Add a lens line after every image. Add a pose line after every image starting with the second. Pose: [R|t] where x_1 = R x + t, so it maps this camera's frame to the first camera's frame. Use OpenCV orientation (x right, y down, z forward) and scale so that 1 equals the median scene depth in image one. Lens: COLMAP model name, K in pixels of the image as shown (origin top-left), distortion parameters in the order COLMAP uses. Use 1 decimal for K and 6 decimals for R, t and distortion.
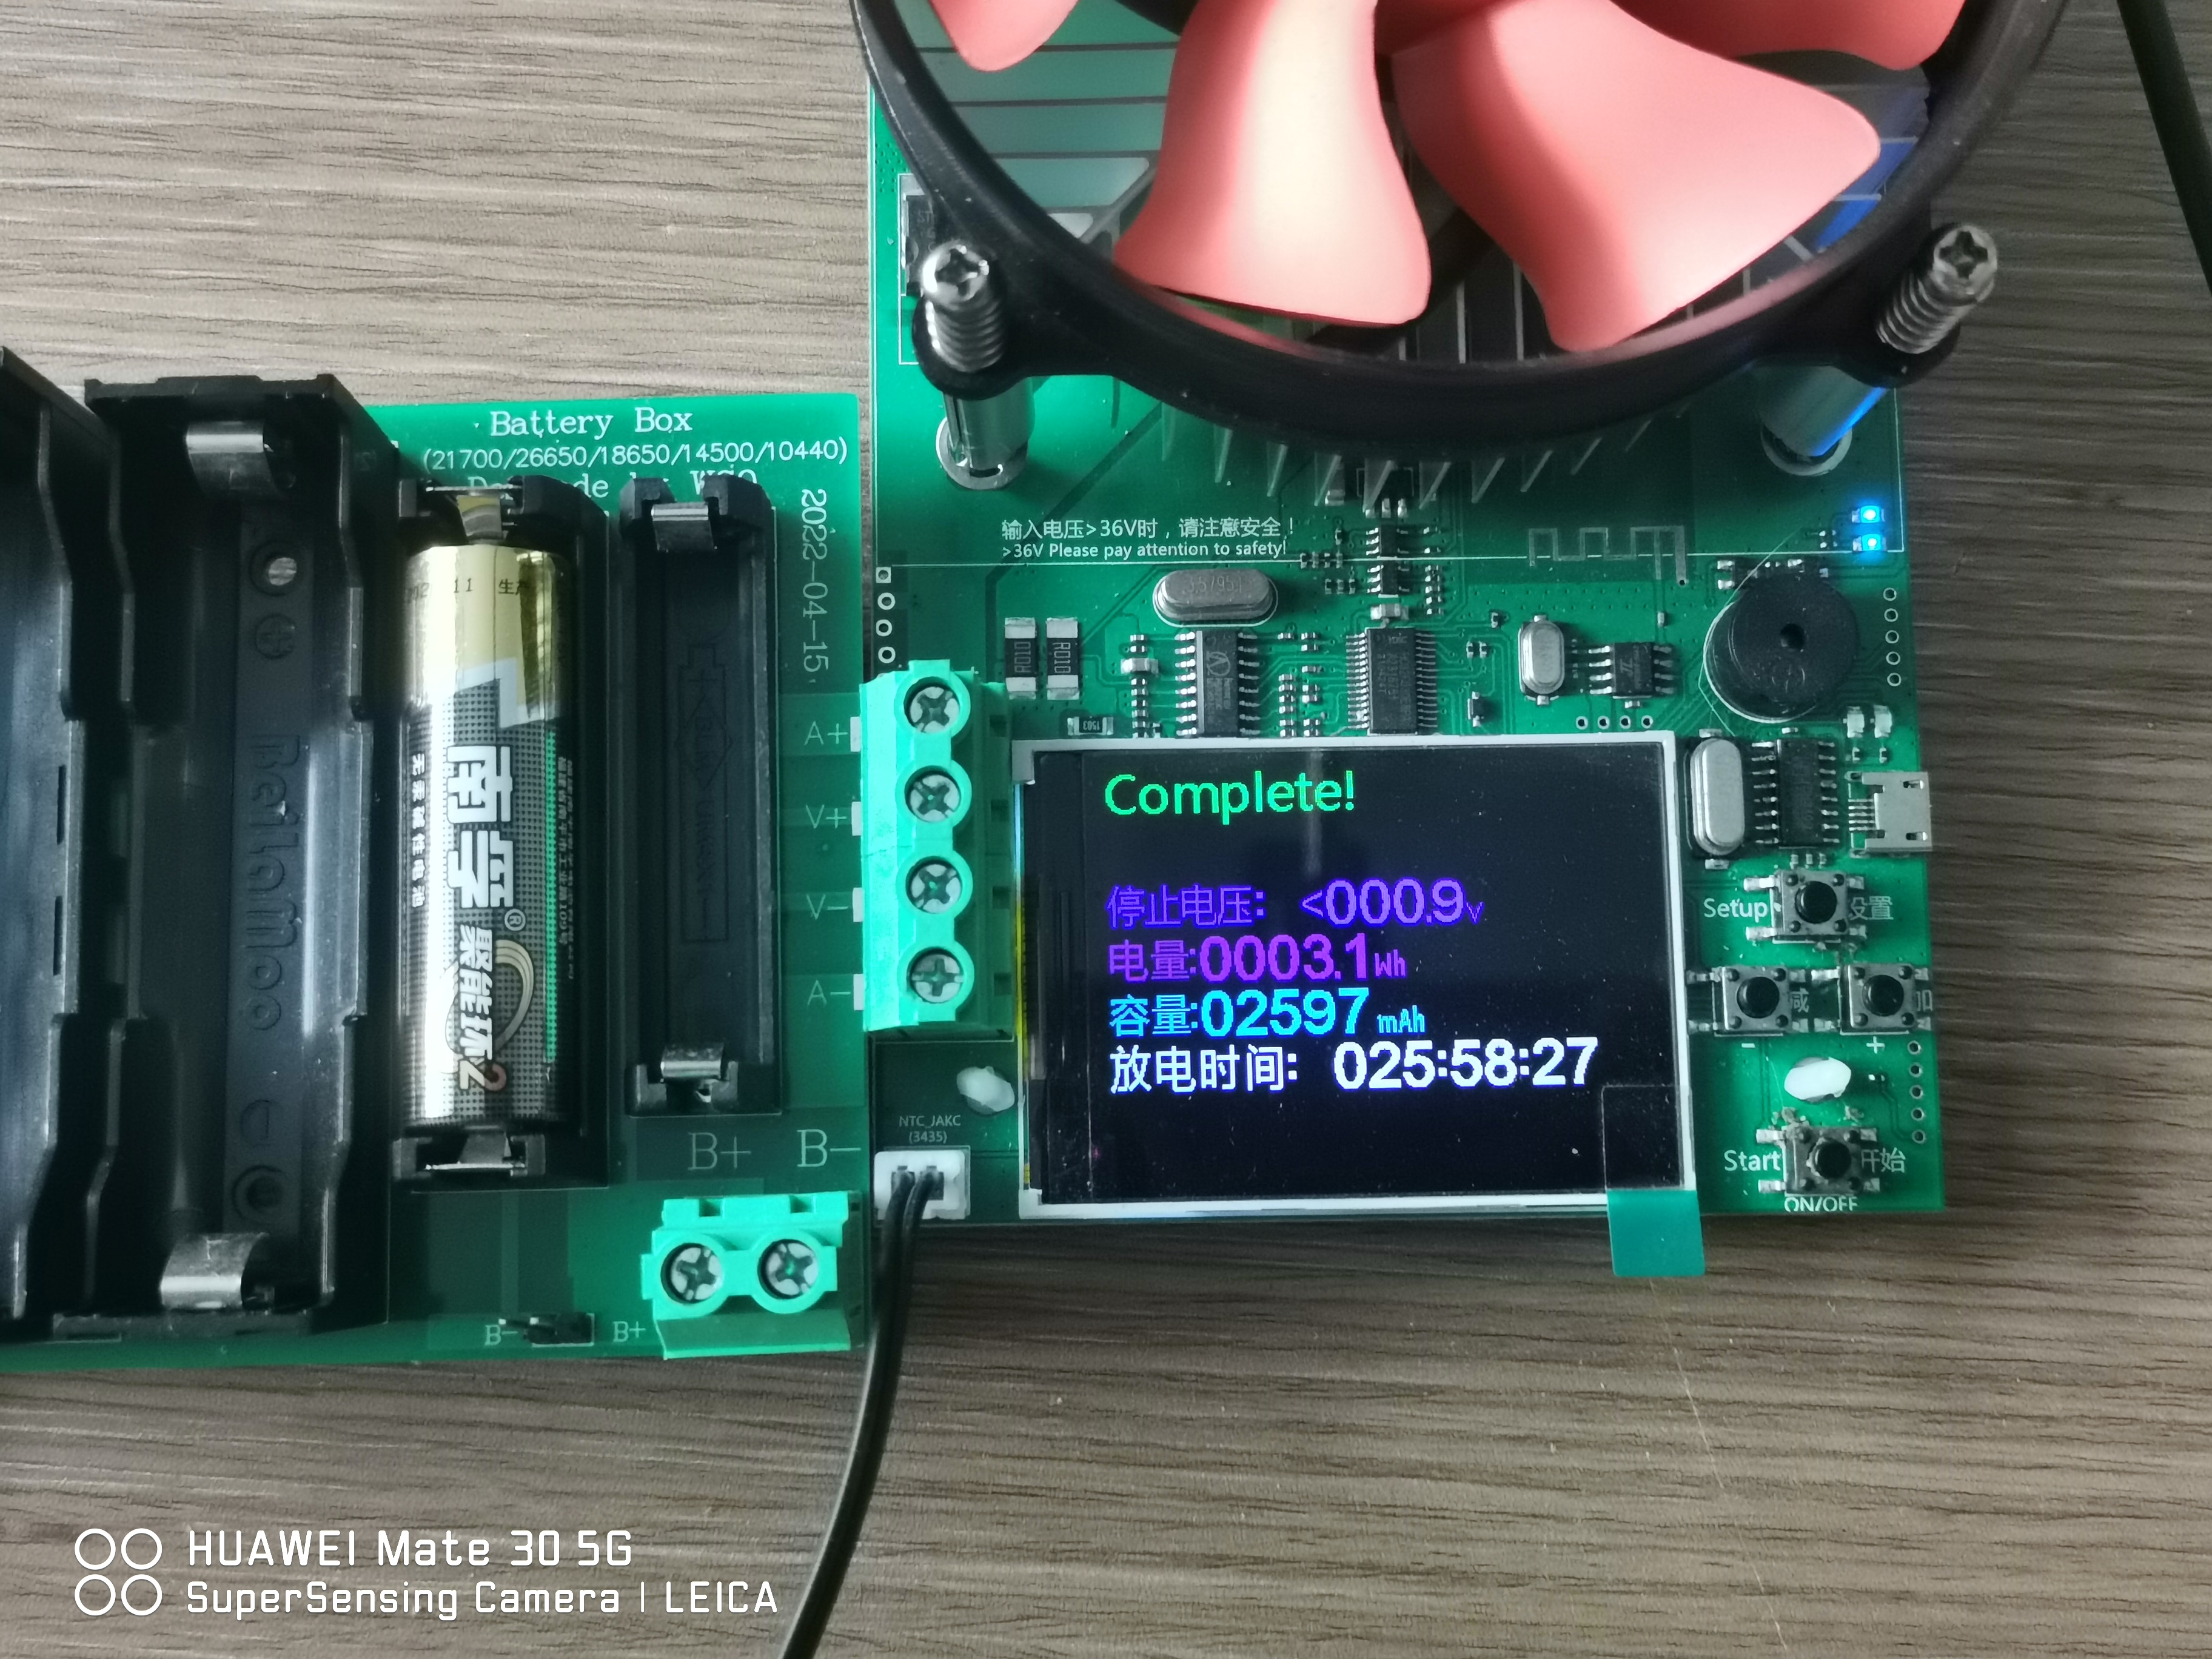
lens RADIAL K [[2778.1, 0, 1097.8], [0, 2778.1, 822.2], [0, 0, 1]] dist [-0.003242, 0.000000]
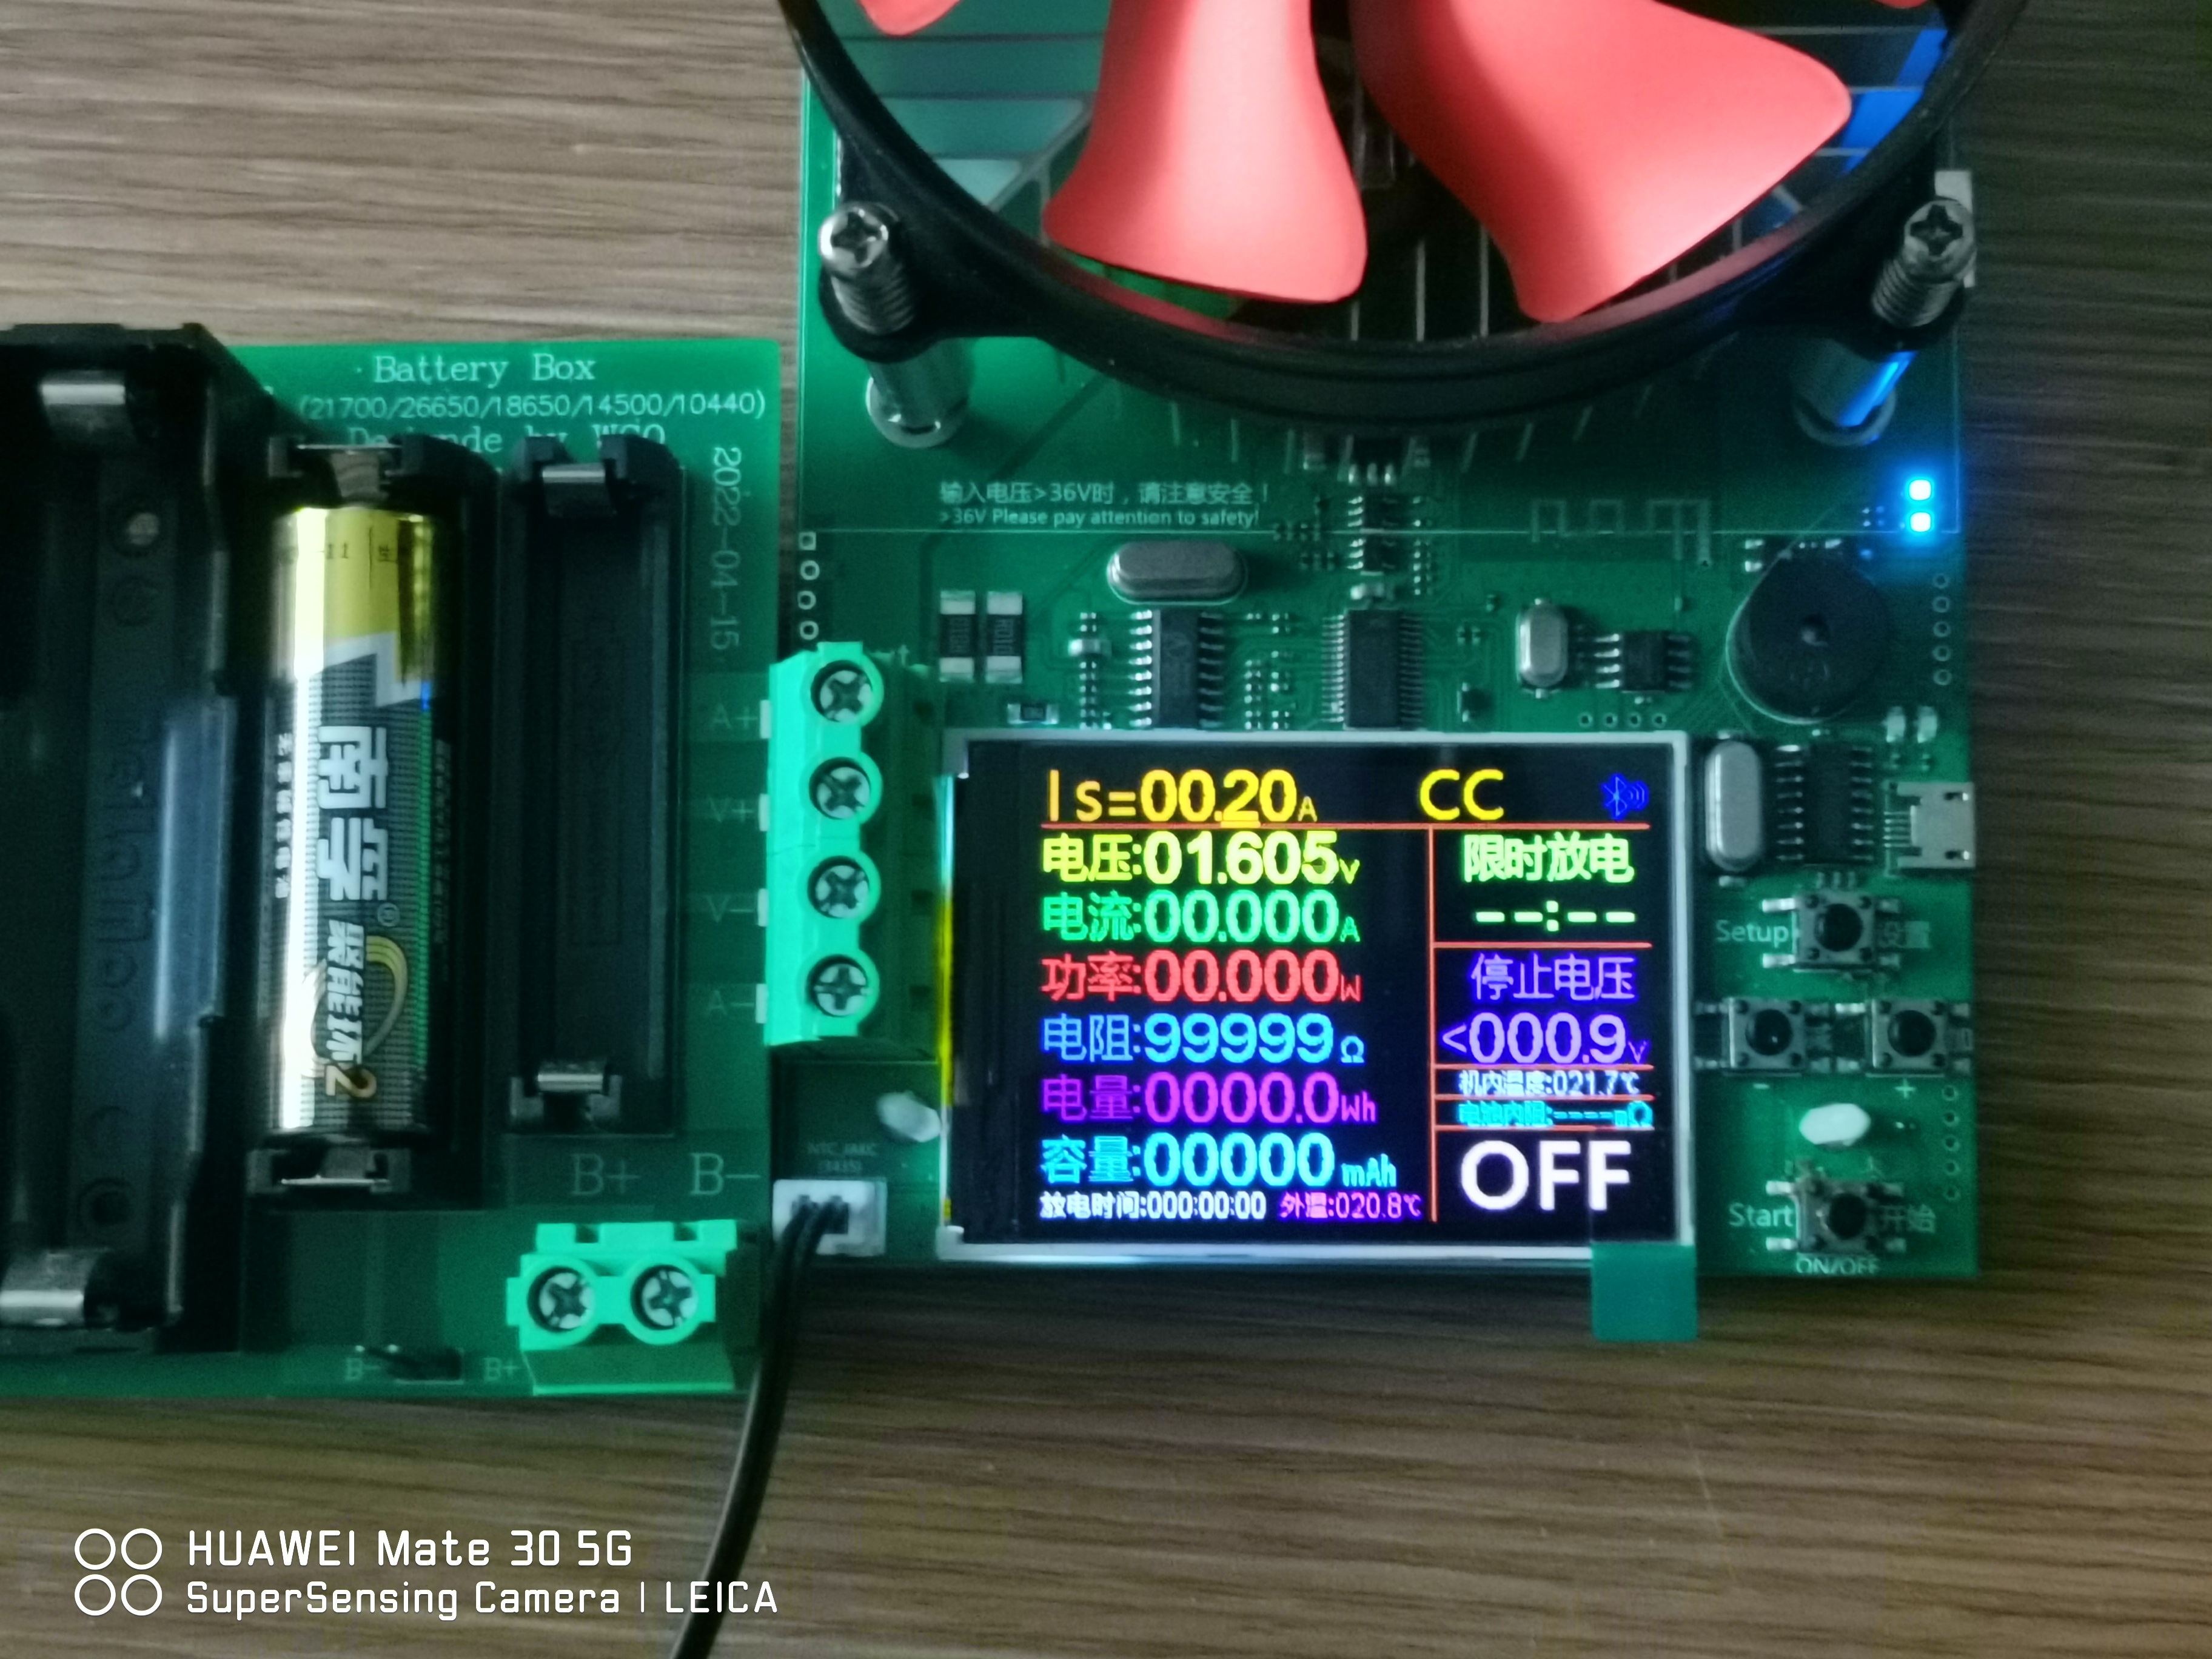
lens RADIAL K [[3885.4, 0, 1122.5], [0, 3885.4, 823.6], [0, 0, 1]] dist [0.007730, 0.000000]
pose [[0.998649, 0.019231, -0.048271, 0.088446], [-0.018937, 0.999799, 0.006545, -0.008038], [0.048387, -0.005622, 0.998813, -0.253151]]
